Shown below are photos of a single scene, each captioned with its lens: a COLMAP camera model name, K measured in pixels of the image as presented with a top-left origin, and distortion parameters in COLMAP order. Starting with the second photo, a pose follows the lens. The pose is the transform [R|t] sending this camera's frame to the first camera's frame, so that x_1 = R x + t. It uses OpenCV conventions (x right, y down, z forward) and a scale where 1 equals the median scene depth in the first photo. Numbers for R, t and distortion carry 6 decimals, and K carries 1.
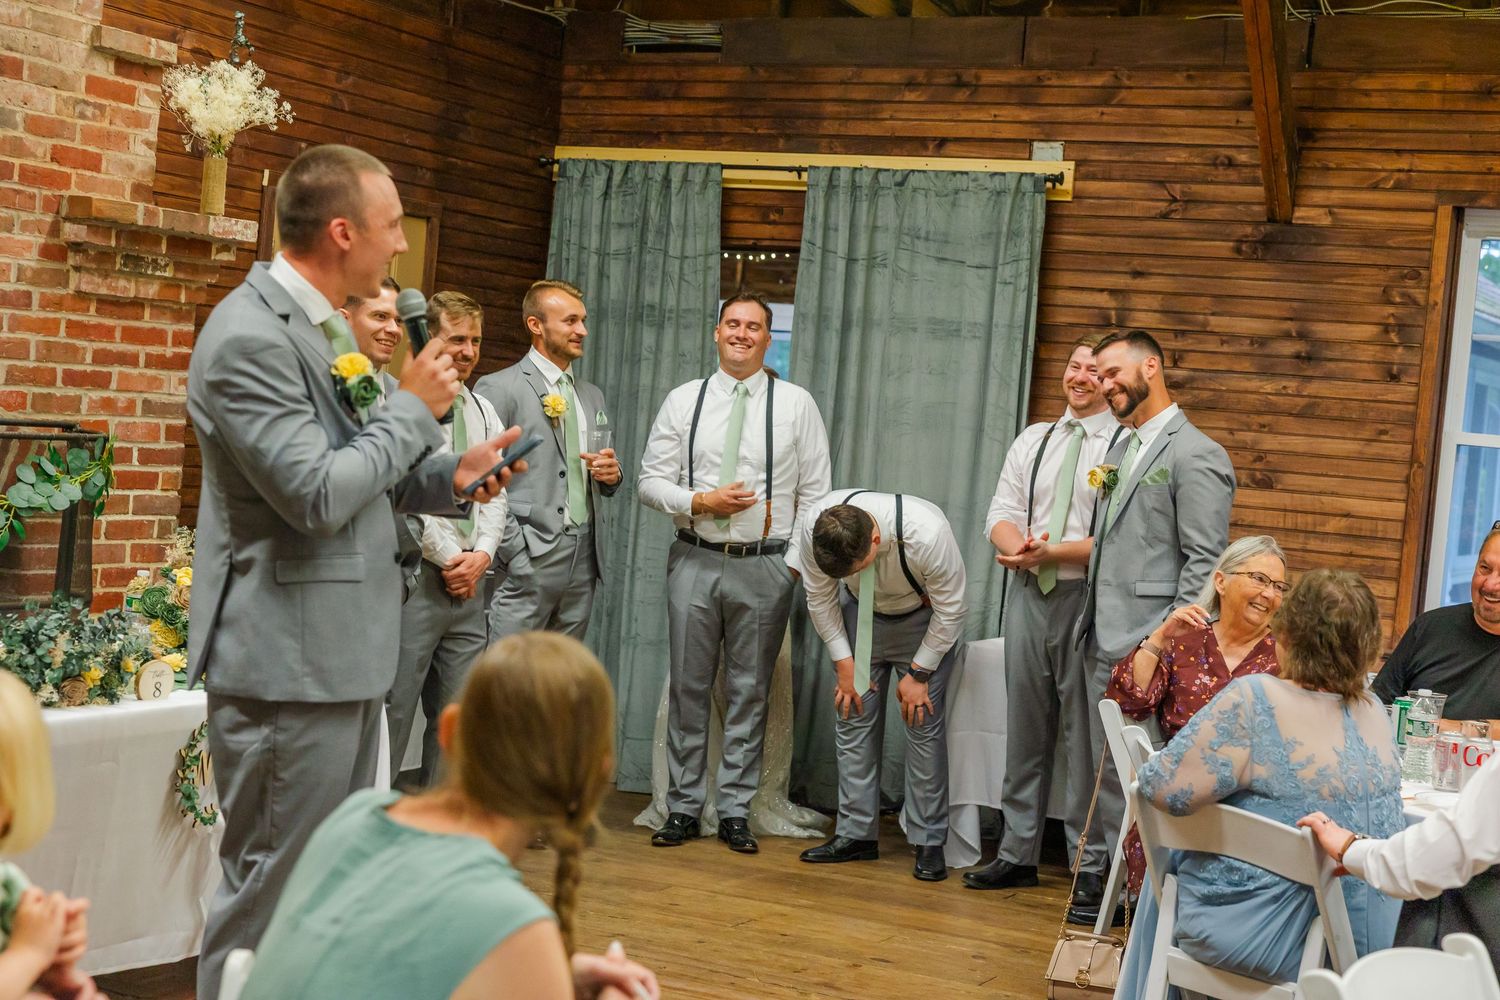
lens RADIAL K [[2495.4, 0, 750.0], [0, 2495.4, 500.0], [0, 0, 1]] dist [-0.041606, 0.194344]
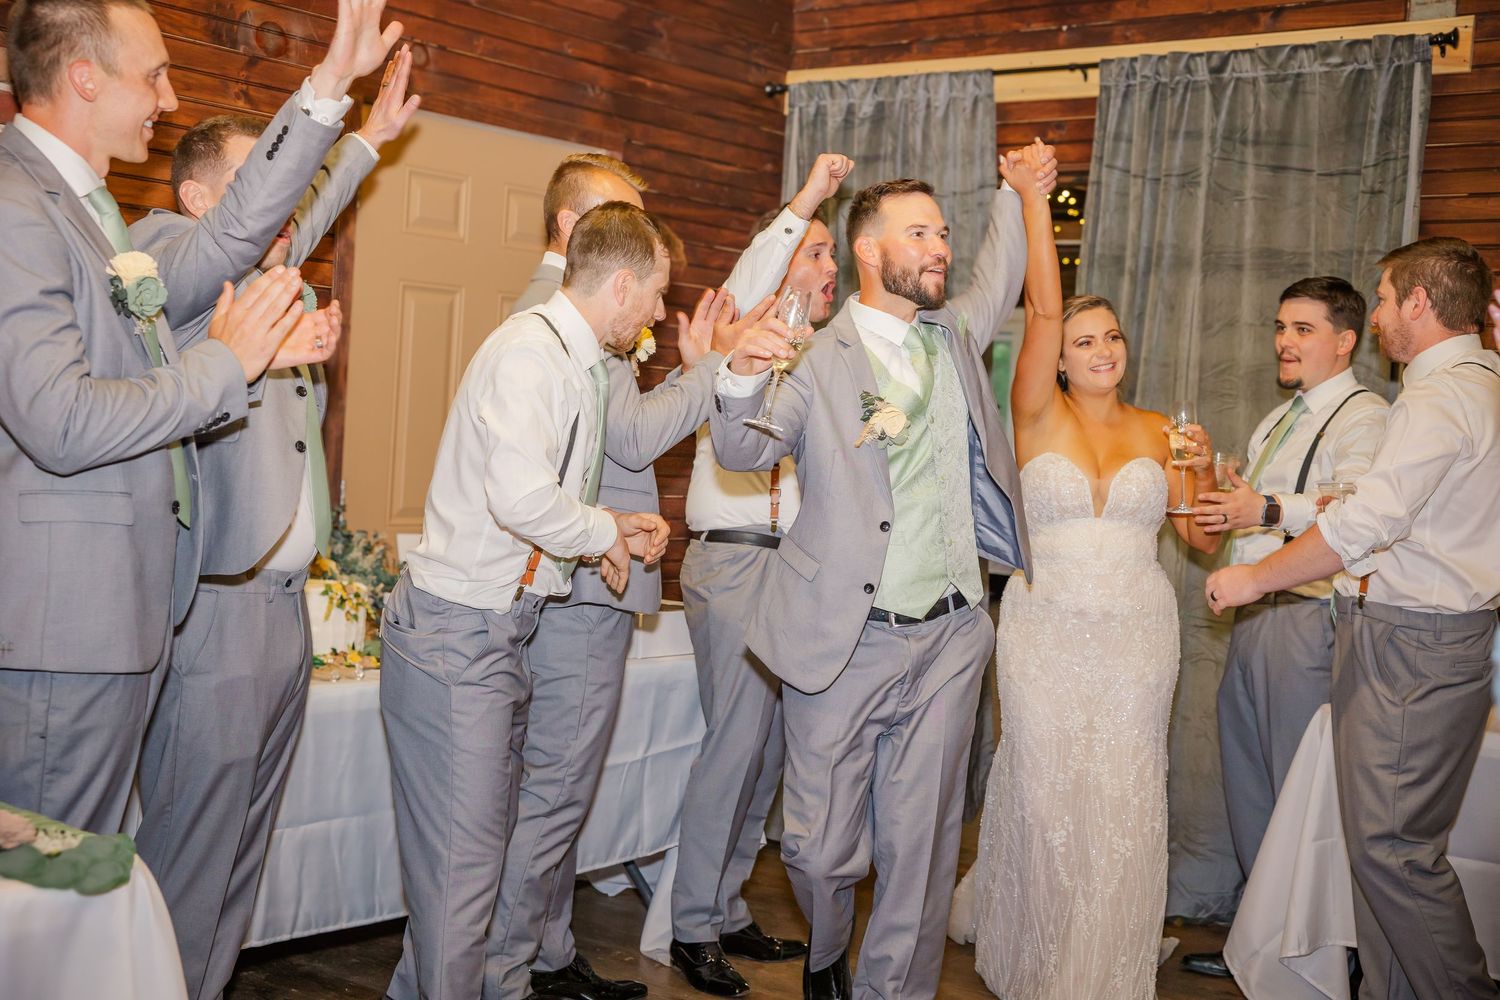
lens RADIAL K [[1926.9, 0, 750.0], [0, 1926.9, 500.0], [0, 0, 1]] dist [0.076297, -0.009211]
pose [[0.980383, -0.015913, -0.196460, 0.035376], [0.015604, 0.999873, -0.003120, 0.000136], [0.196485, -0.000006, 0.980507, 0.412316]]
